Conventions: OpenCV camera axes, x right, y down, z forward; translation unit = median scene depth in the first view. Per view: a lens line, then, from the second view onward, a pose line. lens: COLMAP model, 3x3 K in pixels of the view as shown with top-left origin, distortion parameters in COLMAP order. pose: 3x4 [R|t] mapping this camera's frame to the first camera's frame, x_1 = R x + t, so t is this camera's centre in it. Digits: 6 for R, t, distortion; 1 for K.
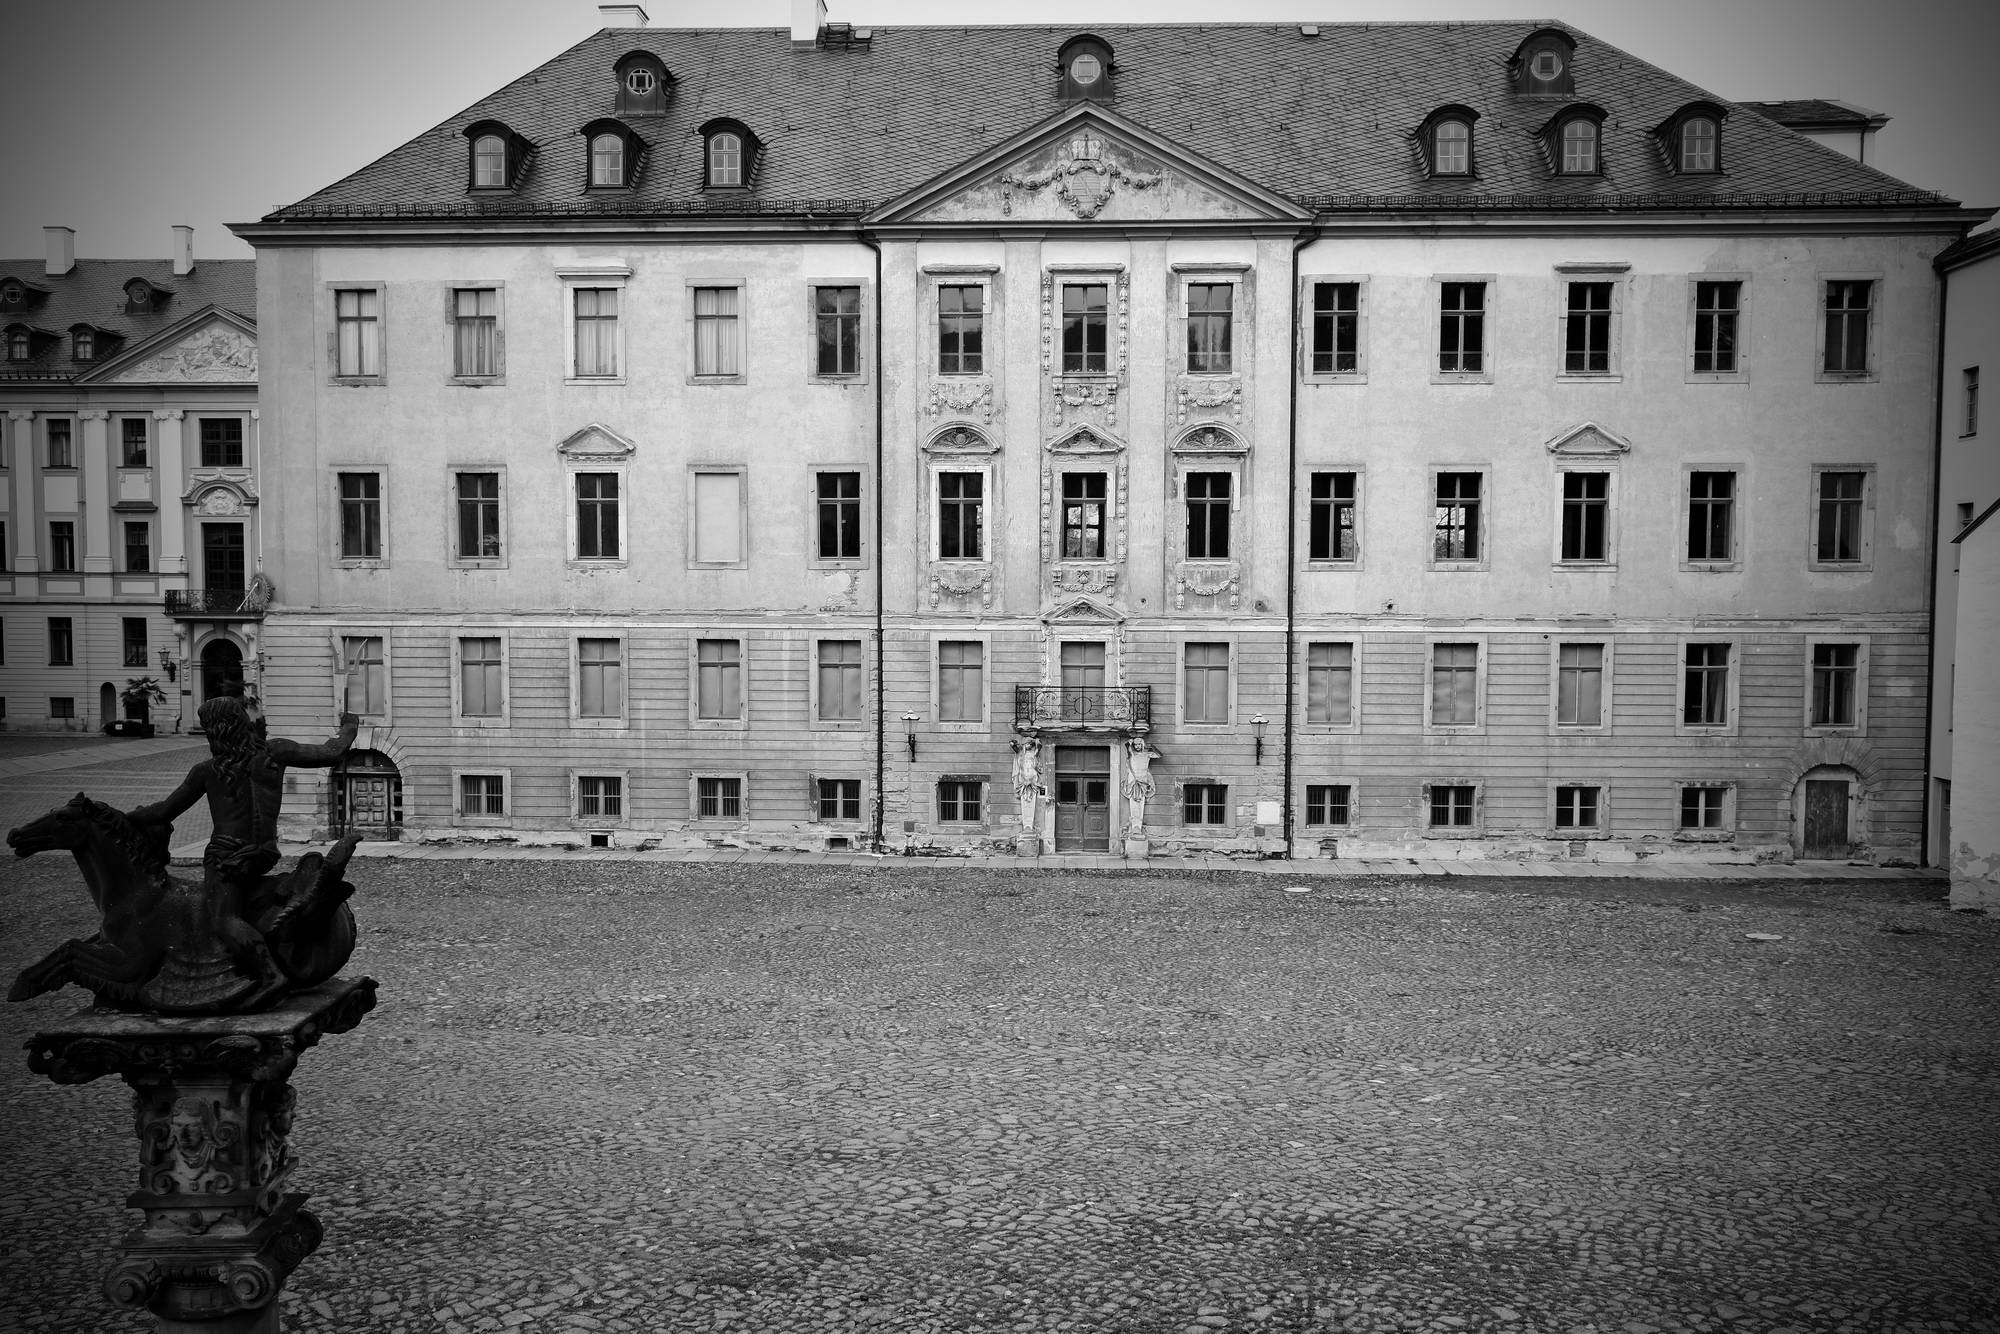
lens RADIAL K [[1664.4, 0, 1004.4], [0, 1664.4, 678.8], [0, 0, 1]] dist [0.000583, 0.004211]
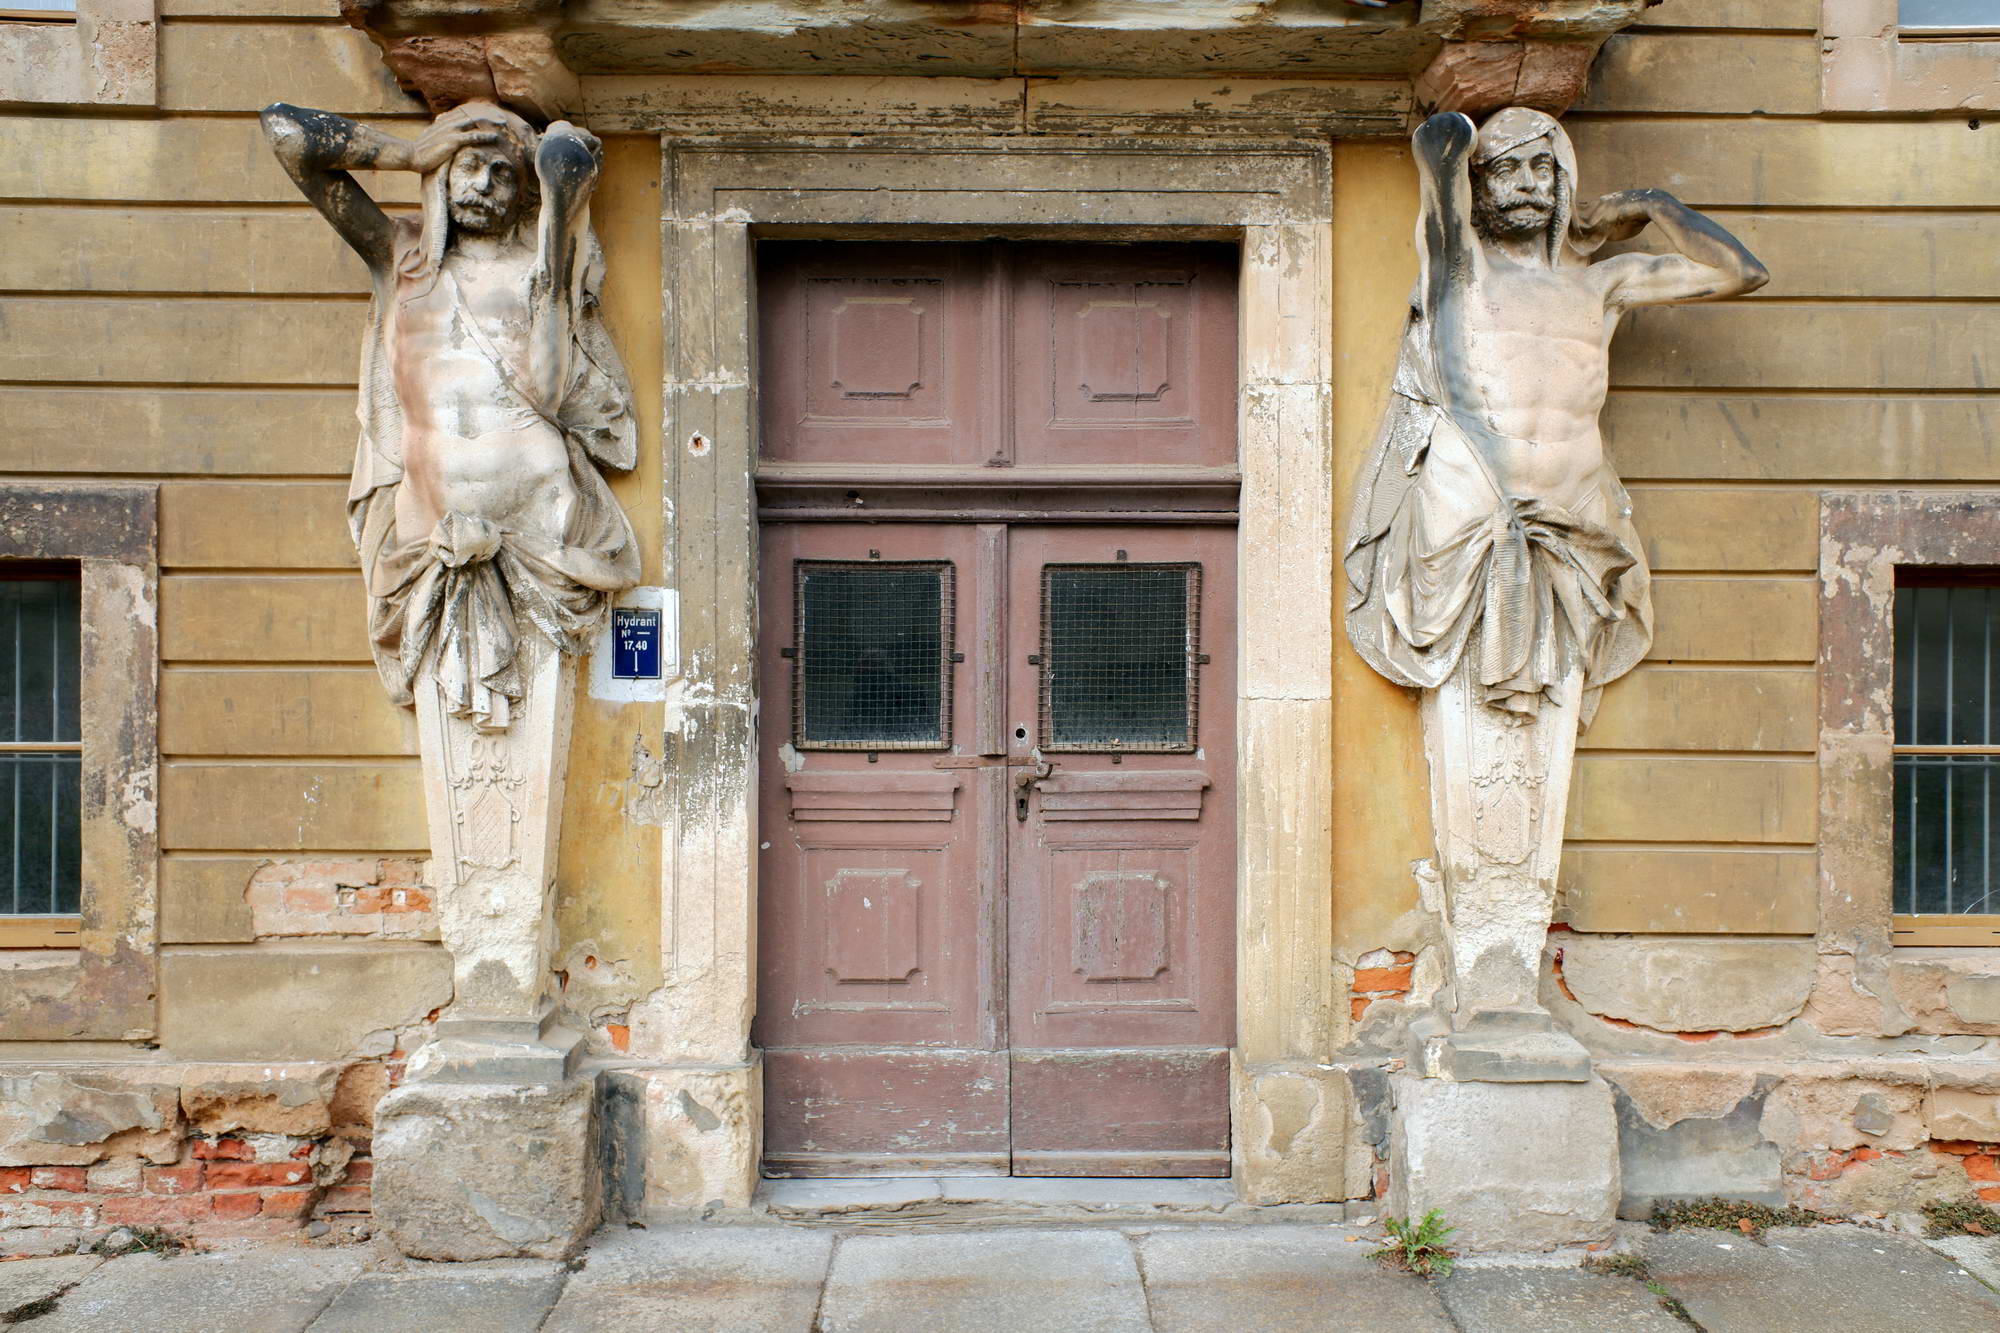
lens RADIAL K [[1664.4, 0, 1001.7], [0, 1664.4, 669.8], [0, 0, 1]] dist [0.000583, 0.004211]
pose [[0.996987, -0.002518, 0.077528, 0.037748], [0.007333, 0.998057, -0.061881, 0.075081], [-0.077221, 0.062263, 0.995068, 0.870706]]
